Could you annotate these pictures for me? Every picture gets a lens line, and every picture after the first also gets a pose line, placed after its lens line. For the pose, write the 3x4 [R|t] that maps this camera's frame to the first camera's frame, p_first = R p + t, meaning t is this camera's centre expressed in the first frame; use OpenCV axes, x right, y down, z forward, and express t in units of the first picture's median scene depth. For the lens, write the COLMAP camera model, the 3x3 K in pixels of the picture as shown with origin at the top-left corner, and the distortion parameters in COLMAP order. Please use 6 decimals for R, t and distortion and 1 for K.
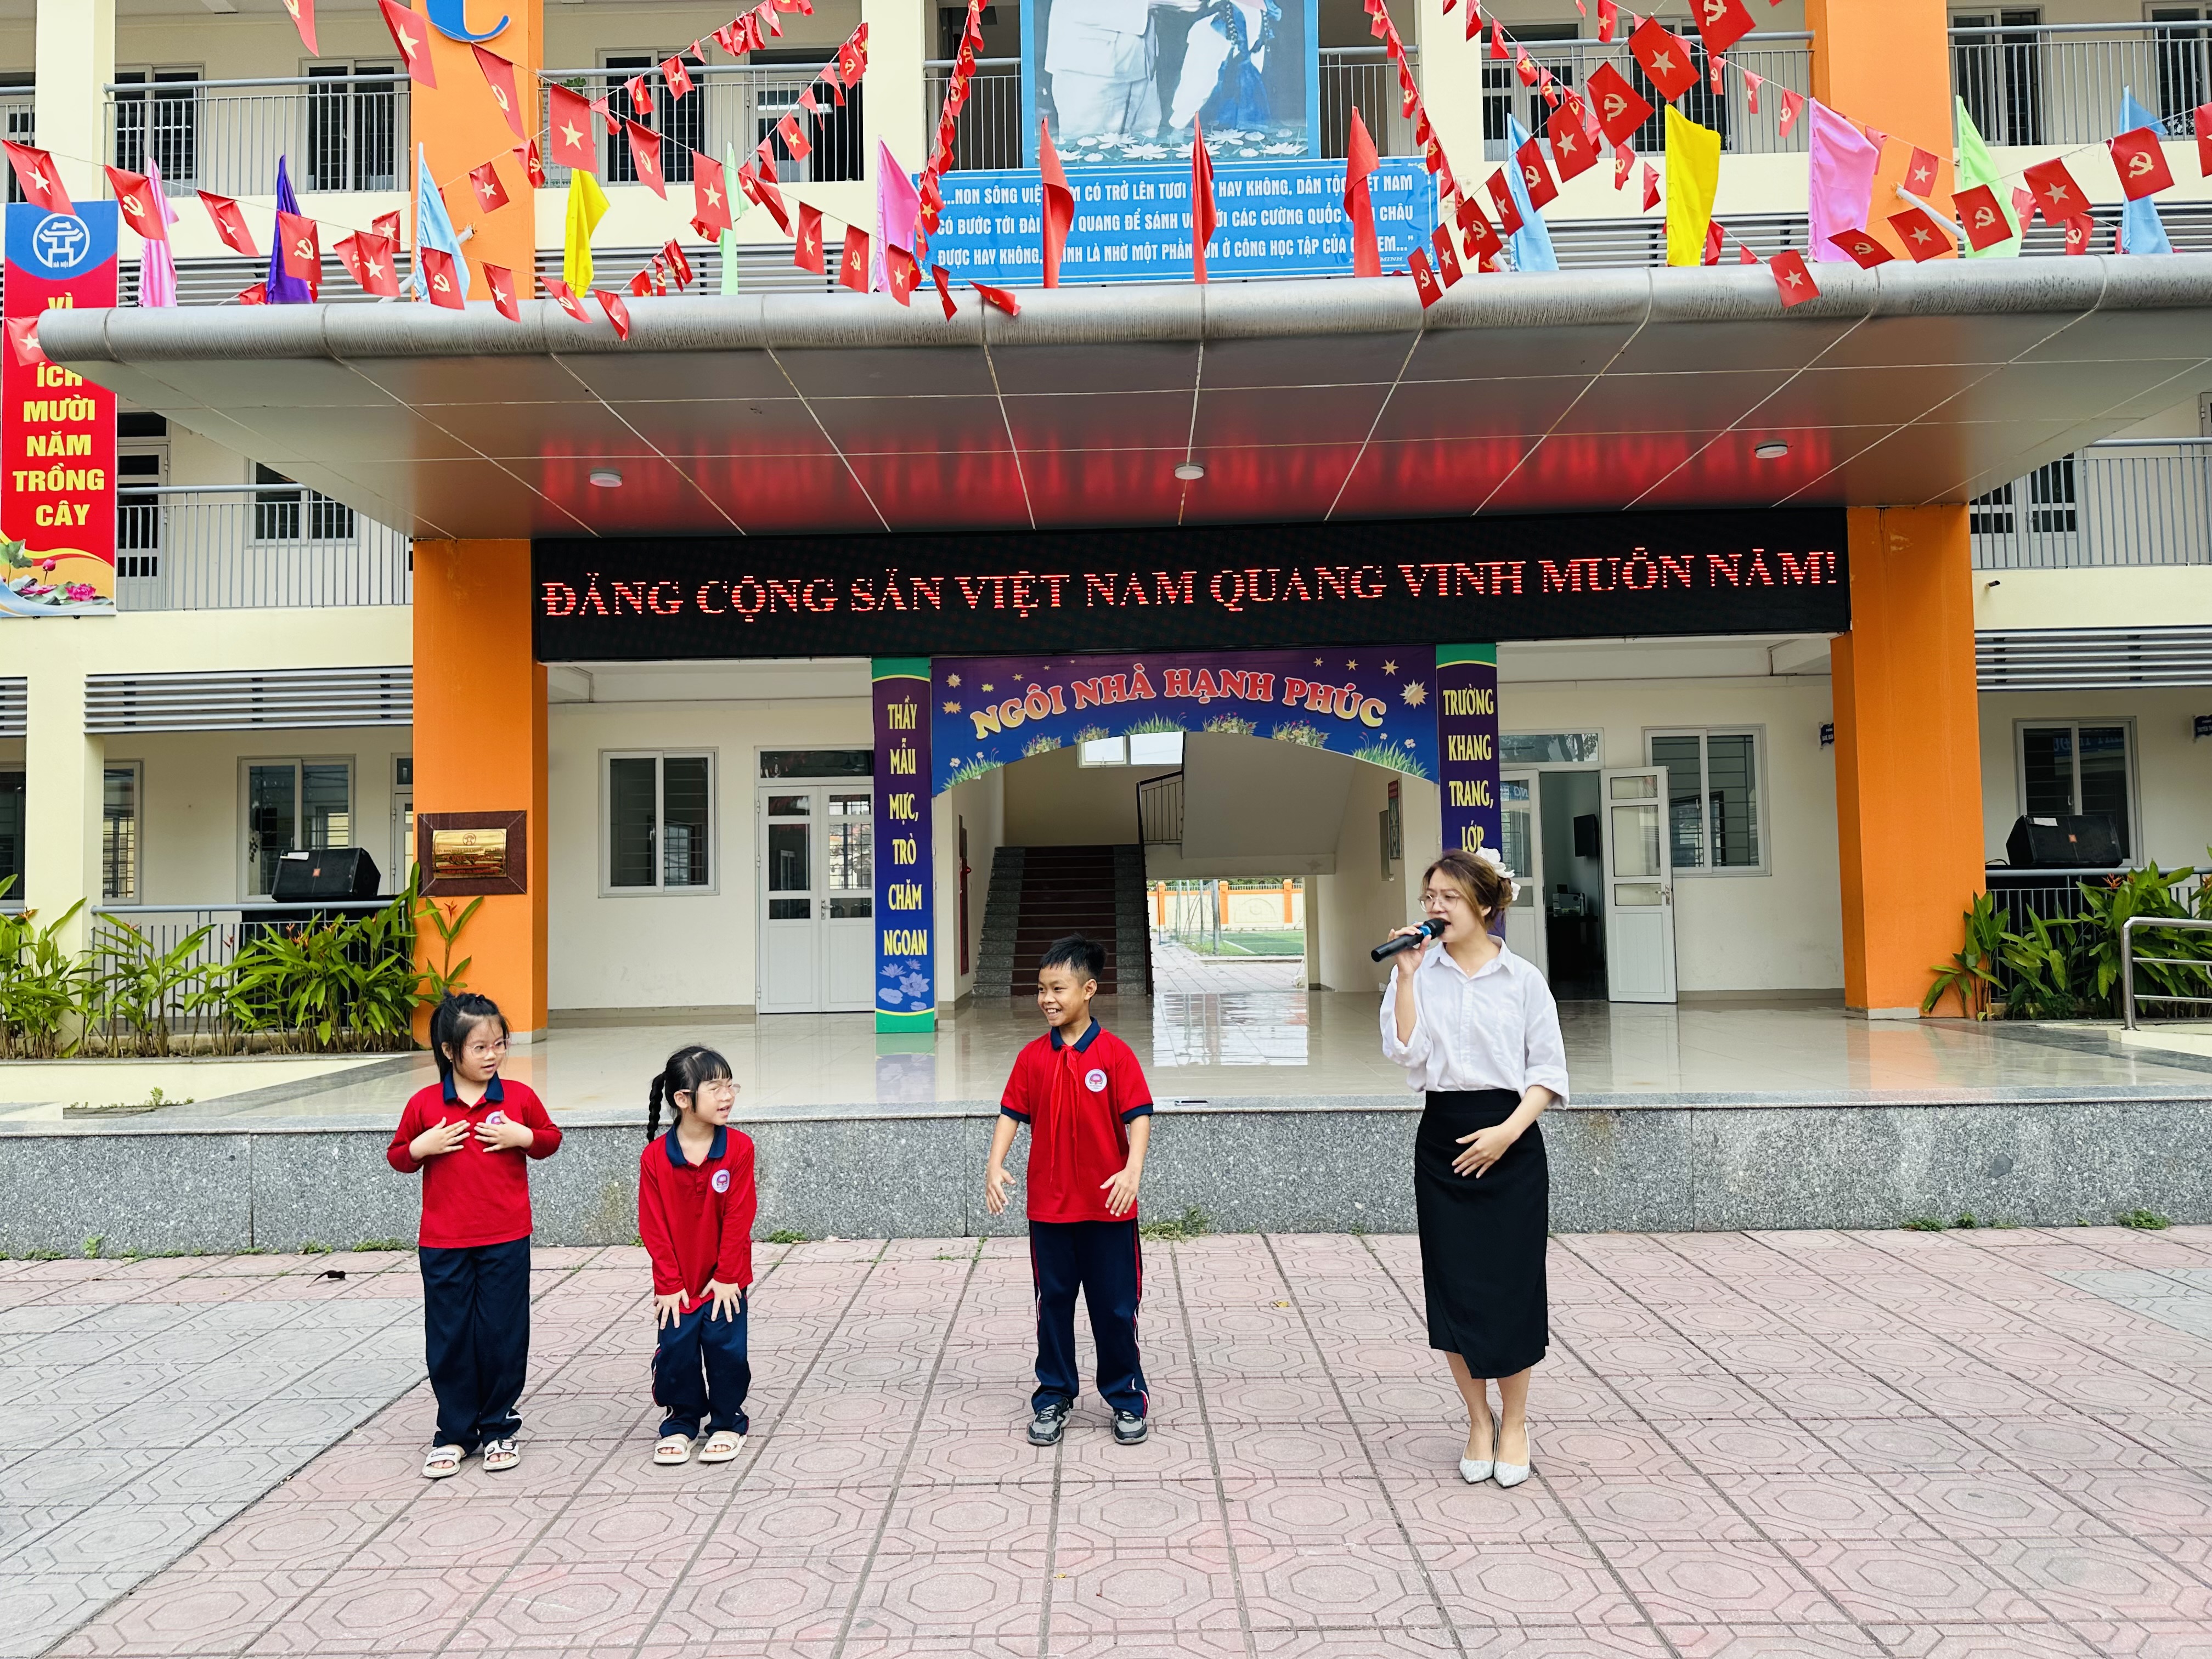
lens RADIAL K [[1545.6, 0, 1095.2], [0, 1545.6, 816.2], [0, 0, 1]] dist [0.063095, -0.066214]
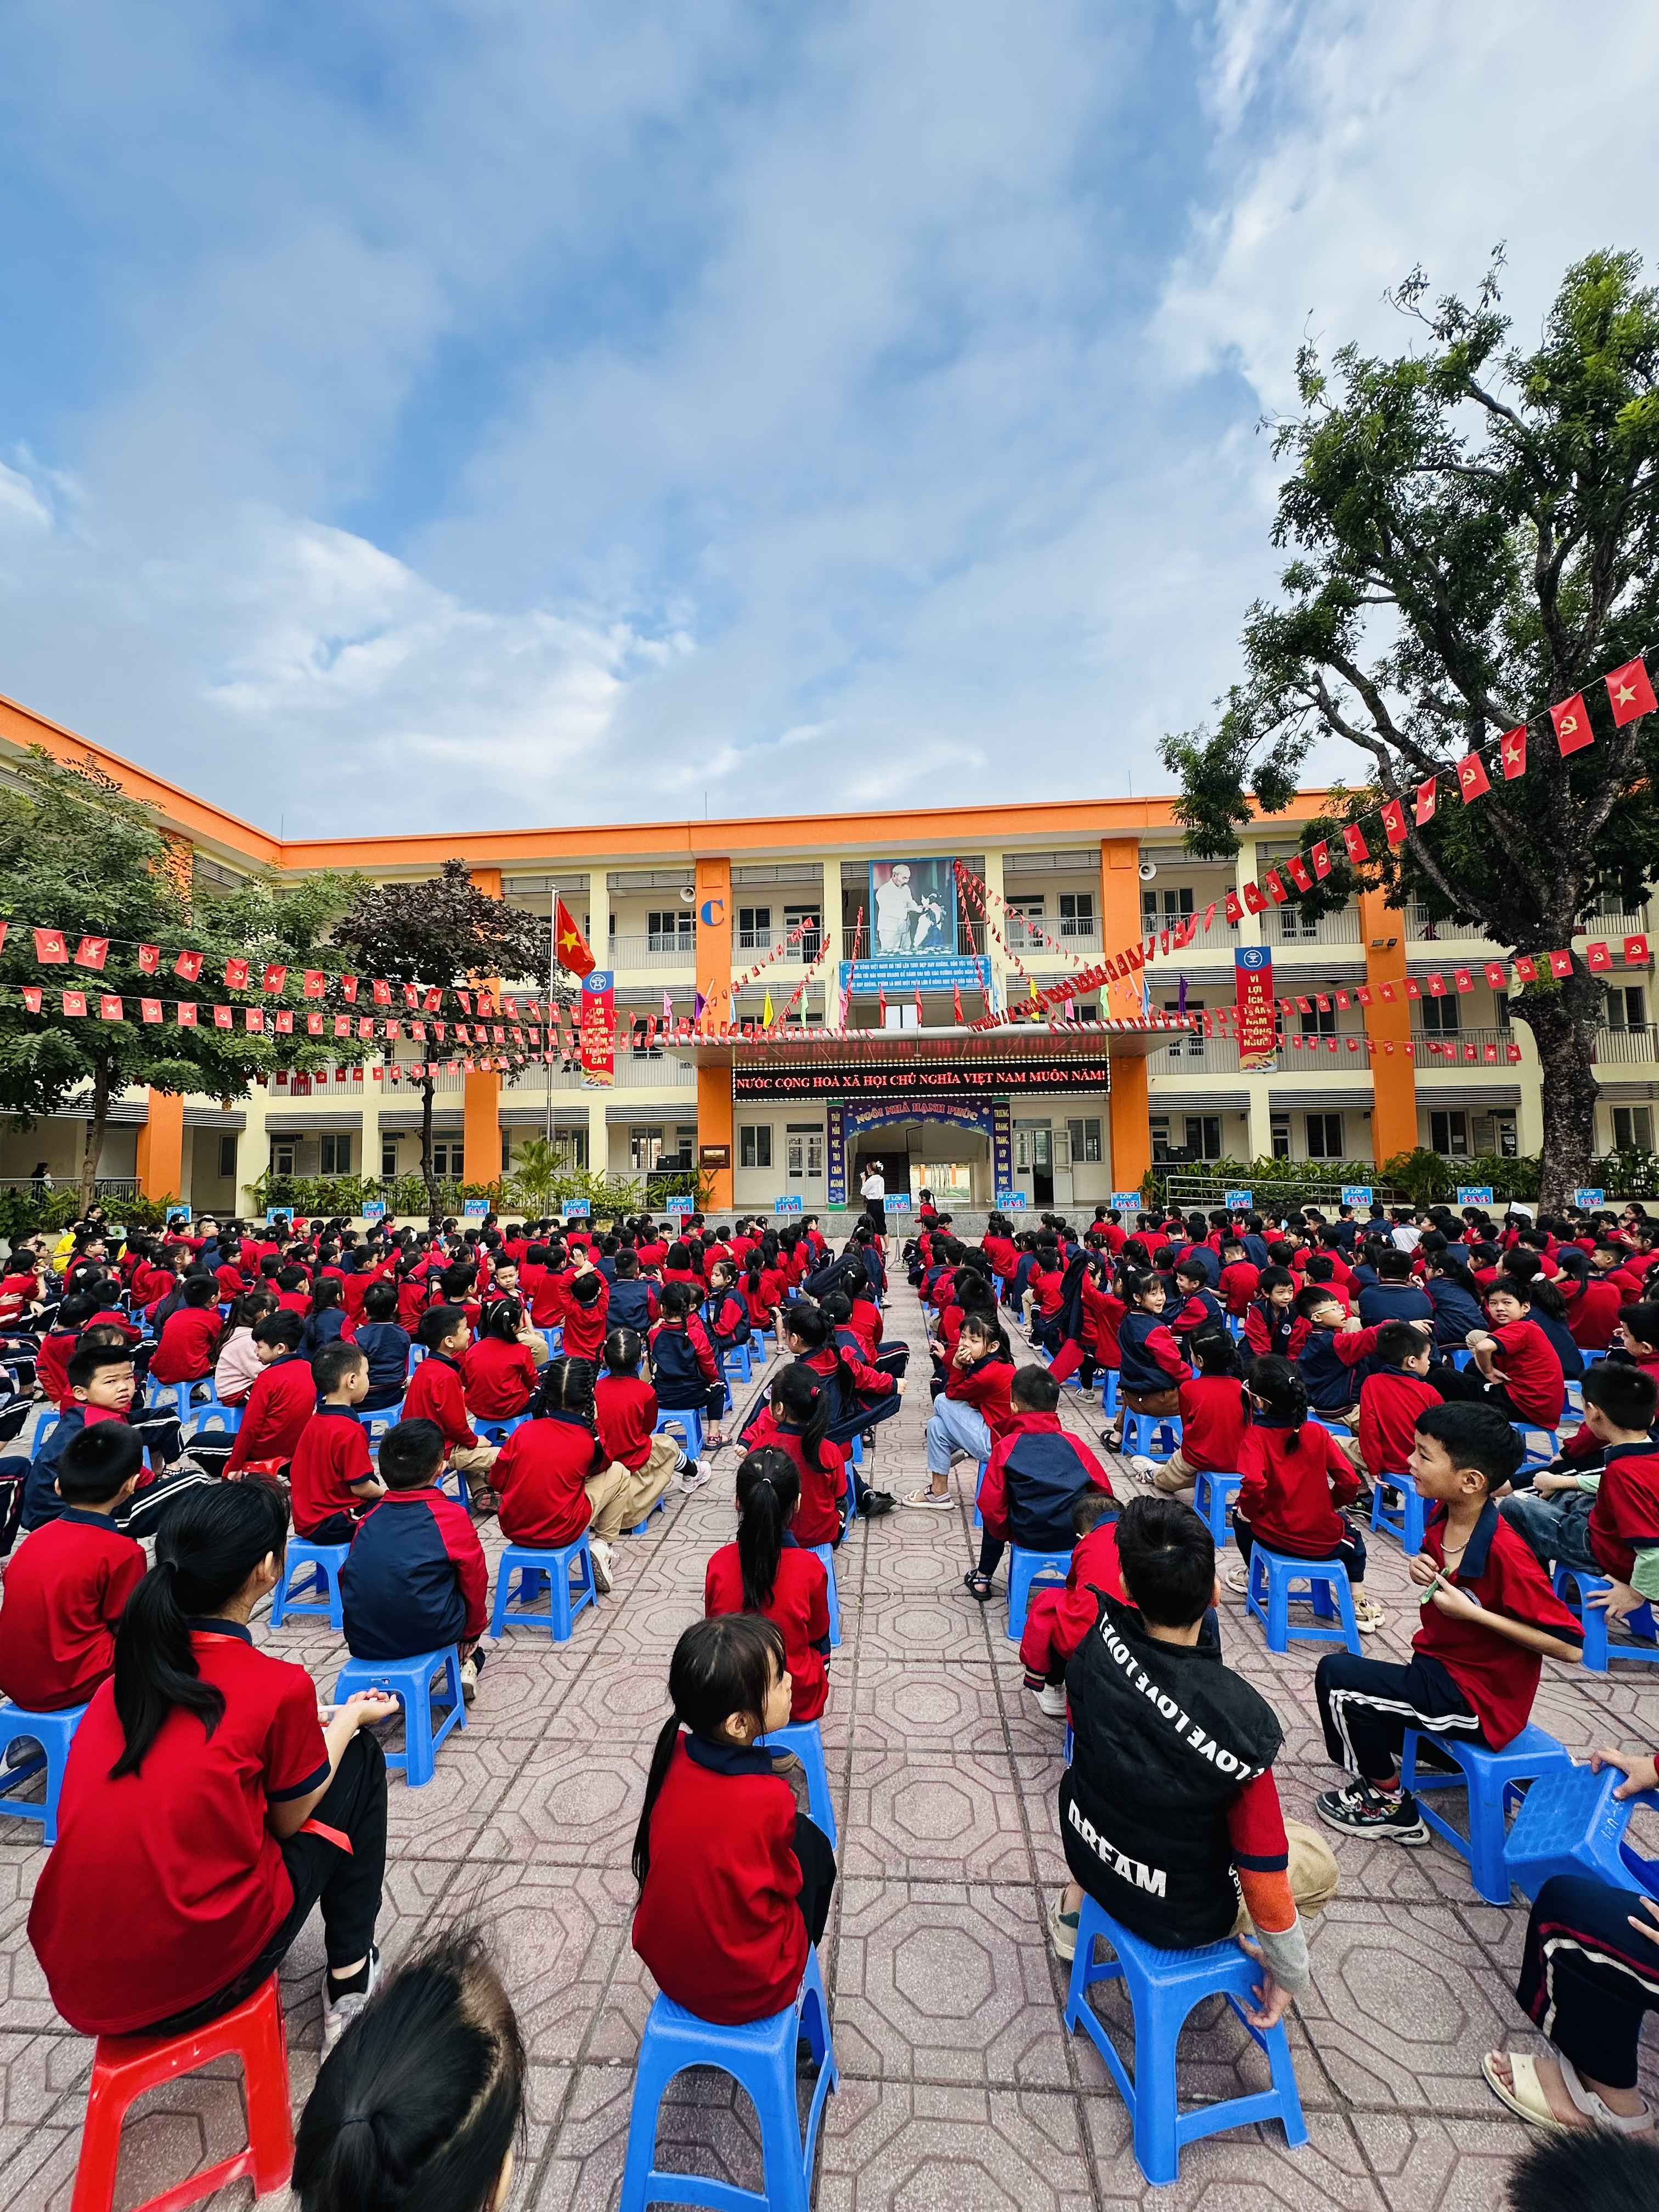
lens RADIAL K [[866.6, 0, 823.4], [0, 866.6, 1101.6], [0, 0, 1]] dist [-0.011754, 0.000038]
pose [[0.996852, -0.002894, -0.079229, -0.000209], [-0.000040, 0.999315, -0.037010, -0.028427], [0.079282, 0.036897, 0.996169, -0.944462]]
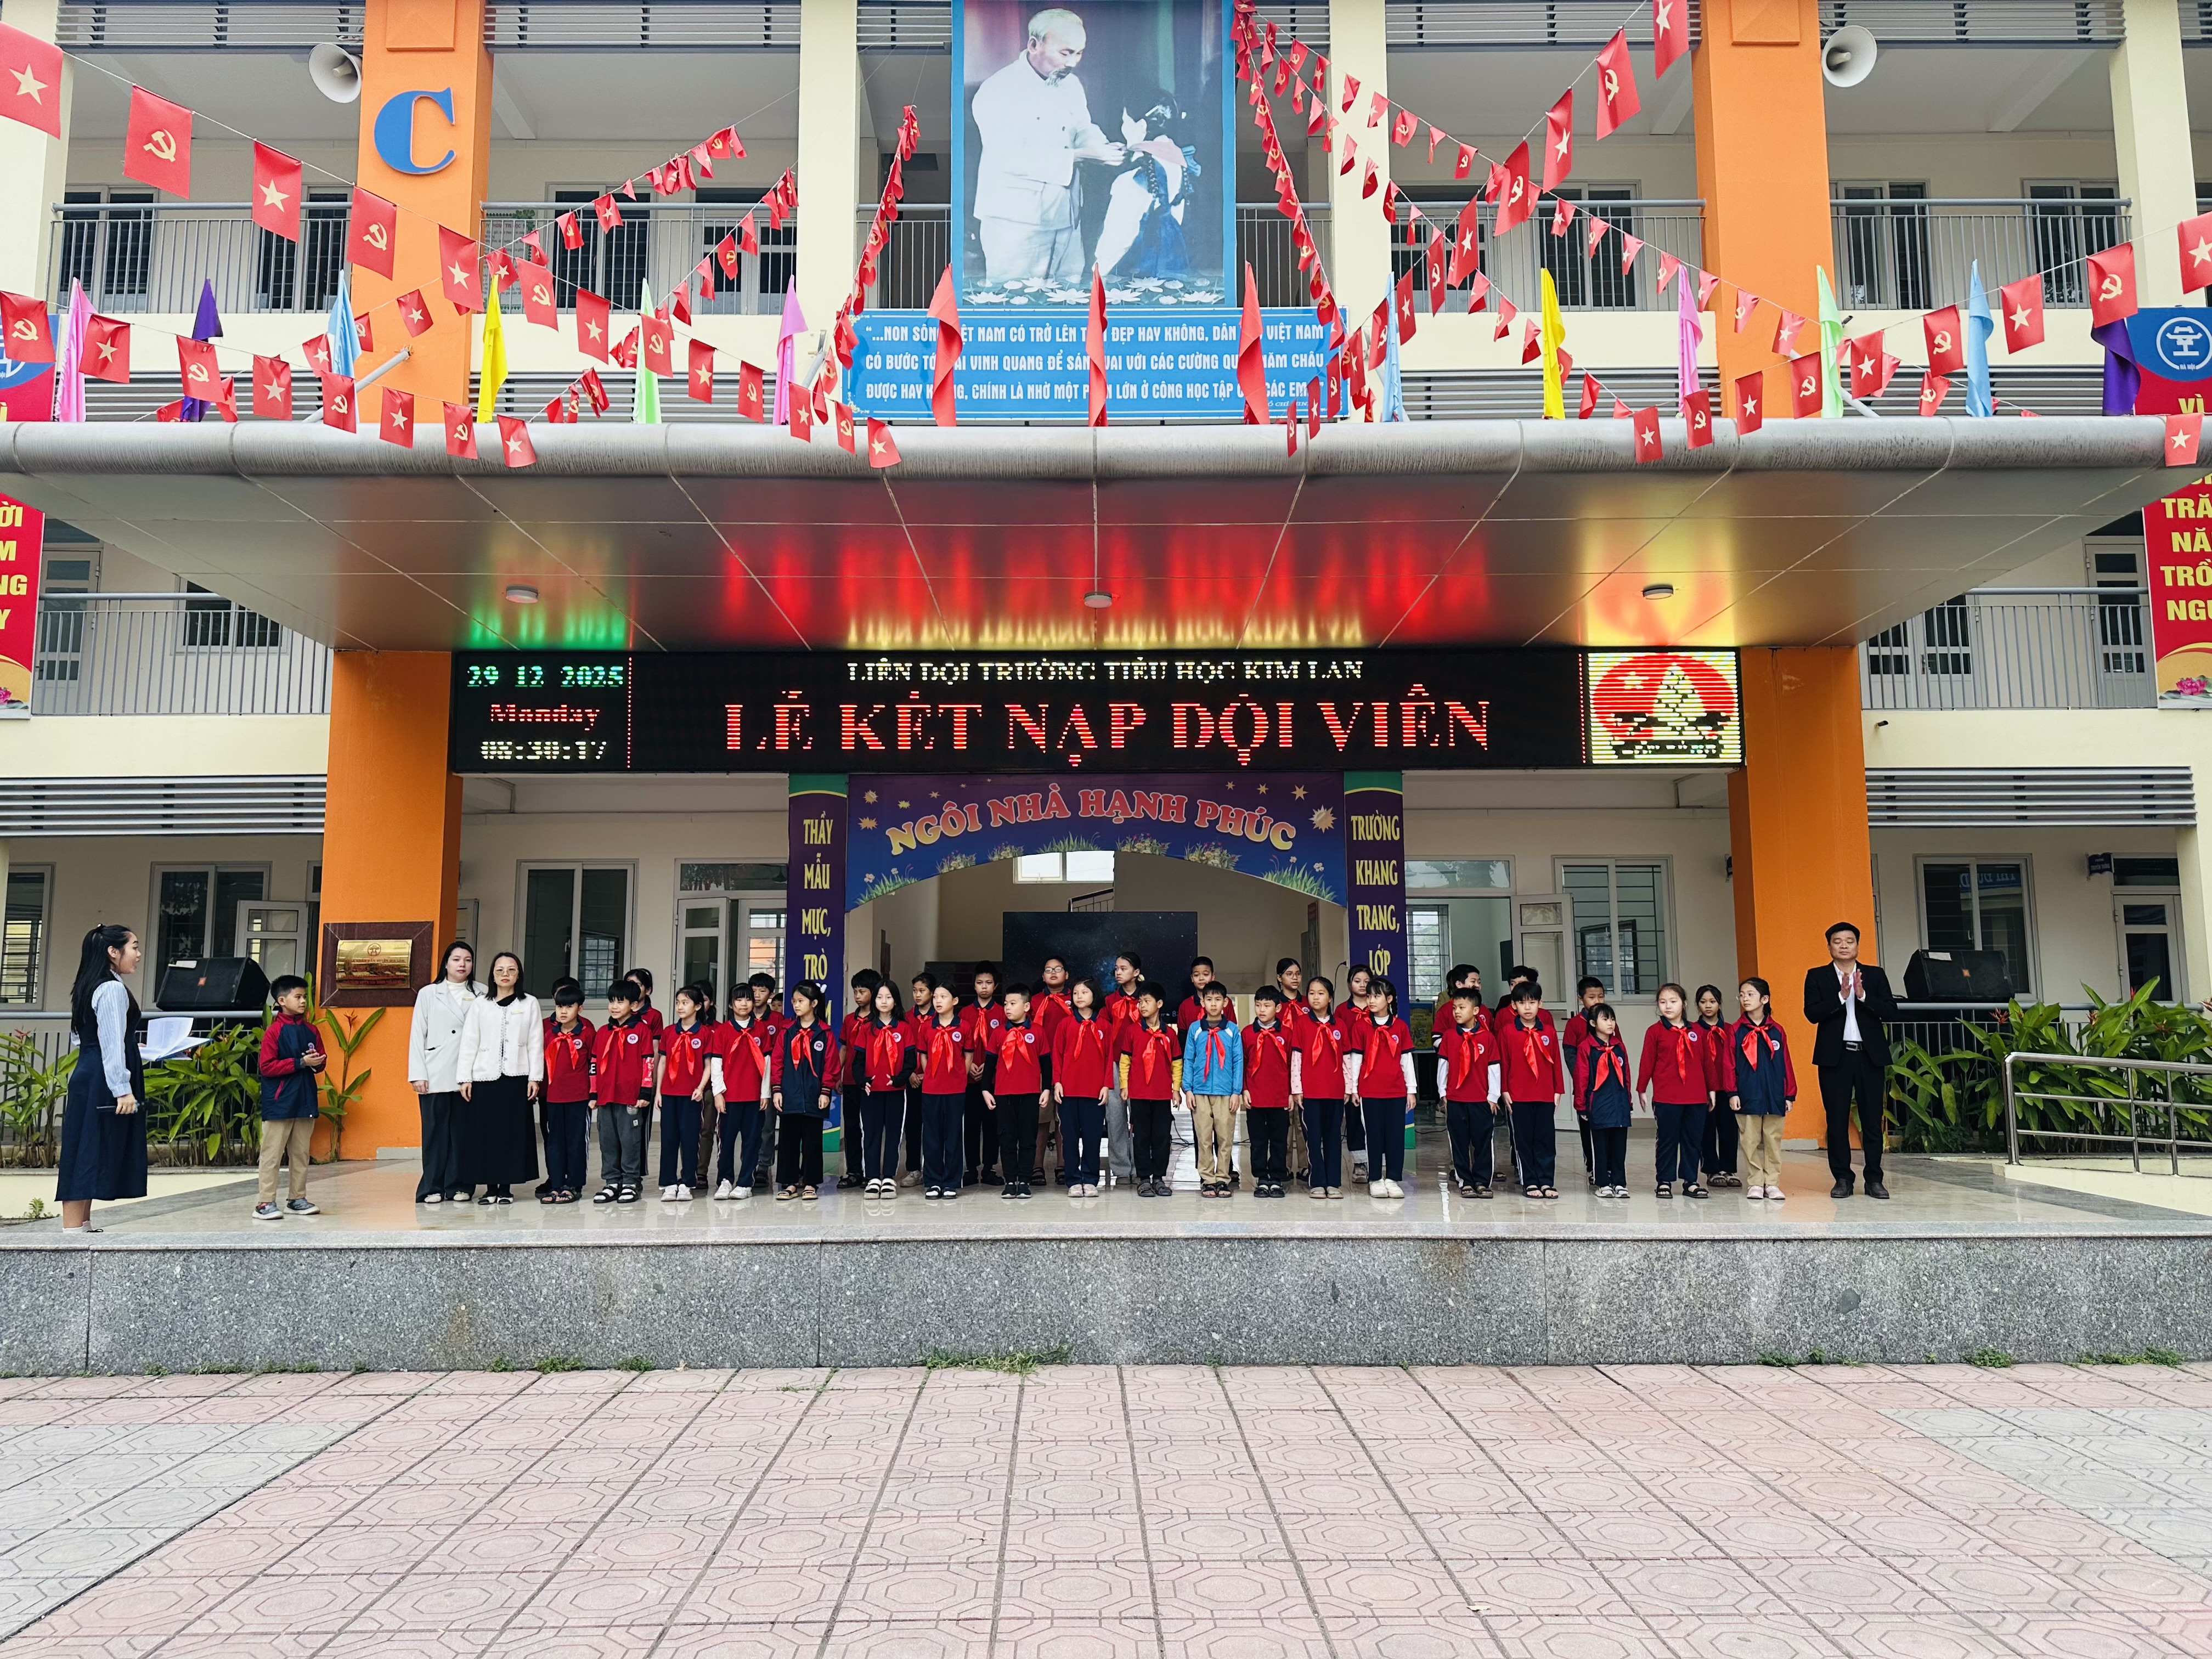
lens RADIAL K [[1545.6, 0, 1094.1], [0, 1545.6, 814.4], [0, 0, 1]] dist [0.063095, -0.066214]
pose [[0.999580, 0.017627, 0.022998, 0.032582], [-0.015855, 0.997050, -0.075093, -0.003296], [-0.024254, 0.074697, 0.996911, -0.008881]]
